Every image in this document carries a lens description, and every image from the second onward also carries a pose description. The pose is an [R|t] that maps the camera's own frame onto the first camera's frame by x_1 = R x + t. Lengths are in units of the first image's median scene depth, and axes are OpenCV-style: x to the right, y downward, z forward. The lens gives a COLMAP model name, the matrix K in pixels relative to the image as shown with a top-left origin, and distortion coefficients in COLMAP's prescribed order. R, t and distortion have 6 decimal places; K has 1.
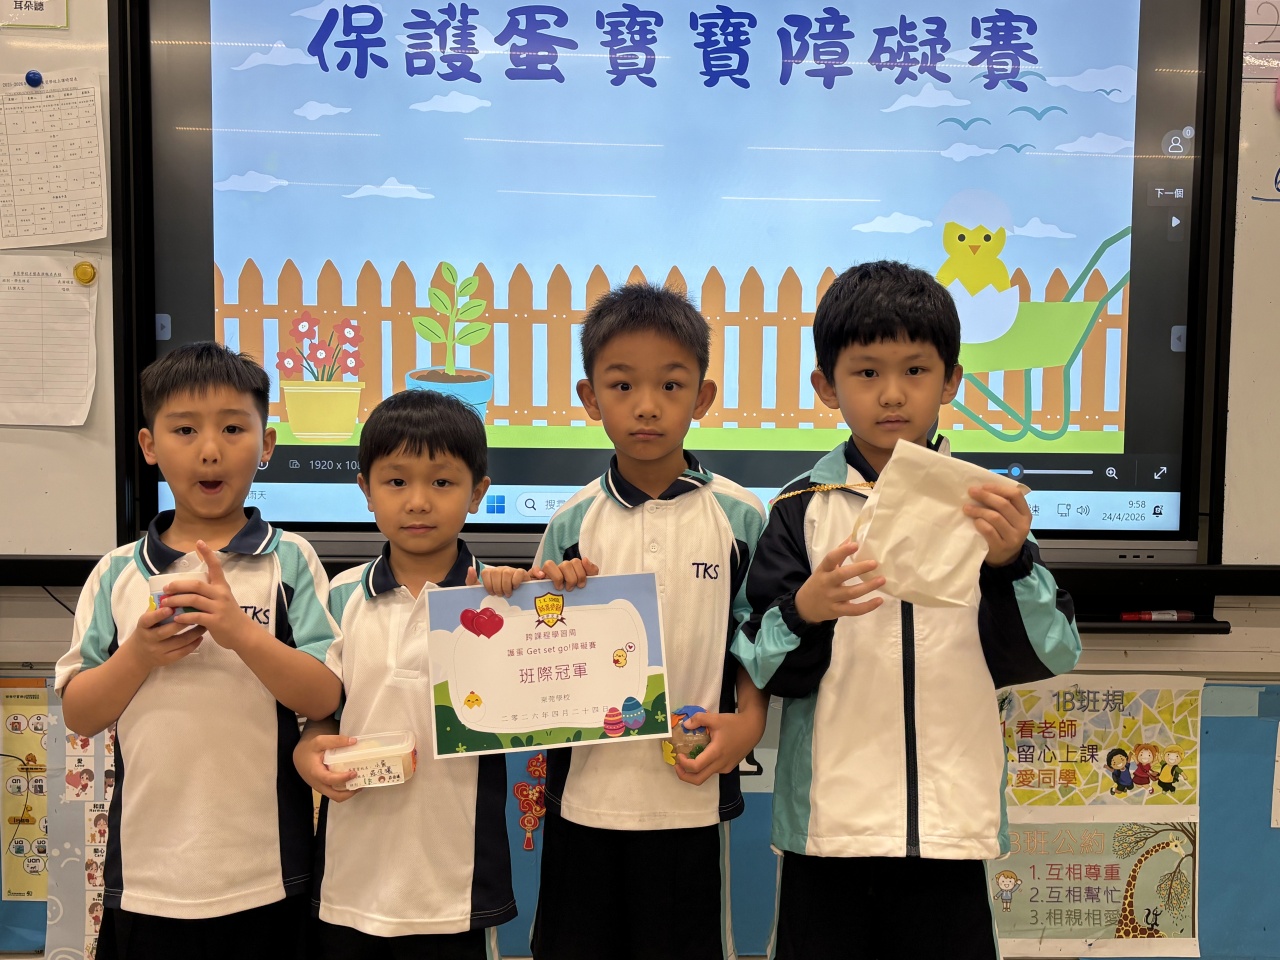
lens RADIAL K [[1263.7, 0, 639.2], [0, 1263.7, 484.2], [0, 0, 1]] dist [0.039893, 0.000000]
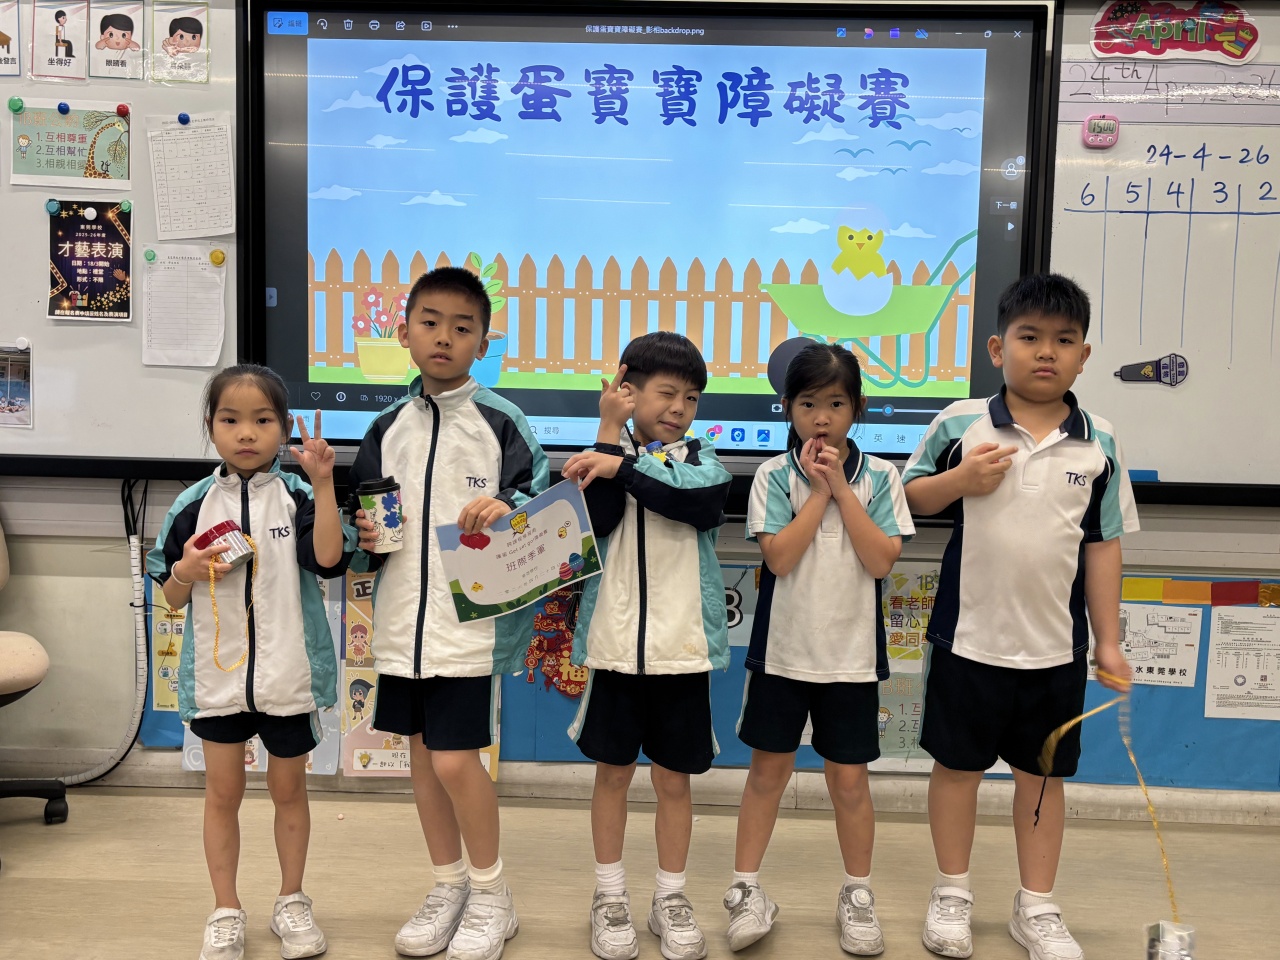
lens RADIAL K [[1166.2, 0, 639.6], [0, 1166.2, 475.9], [0, 0, 1]] dist [0.060183, 0.000000]
pose [[0.998833, 0.016851, -0.045262, 0.089620], [-0.016203, 0.999761, 0.014654, 0.046871], [0.045498, -0.013903, 0.998868, -0.269652]]
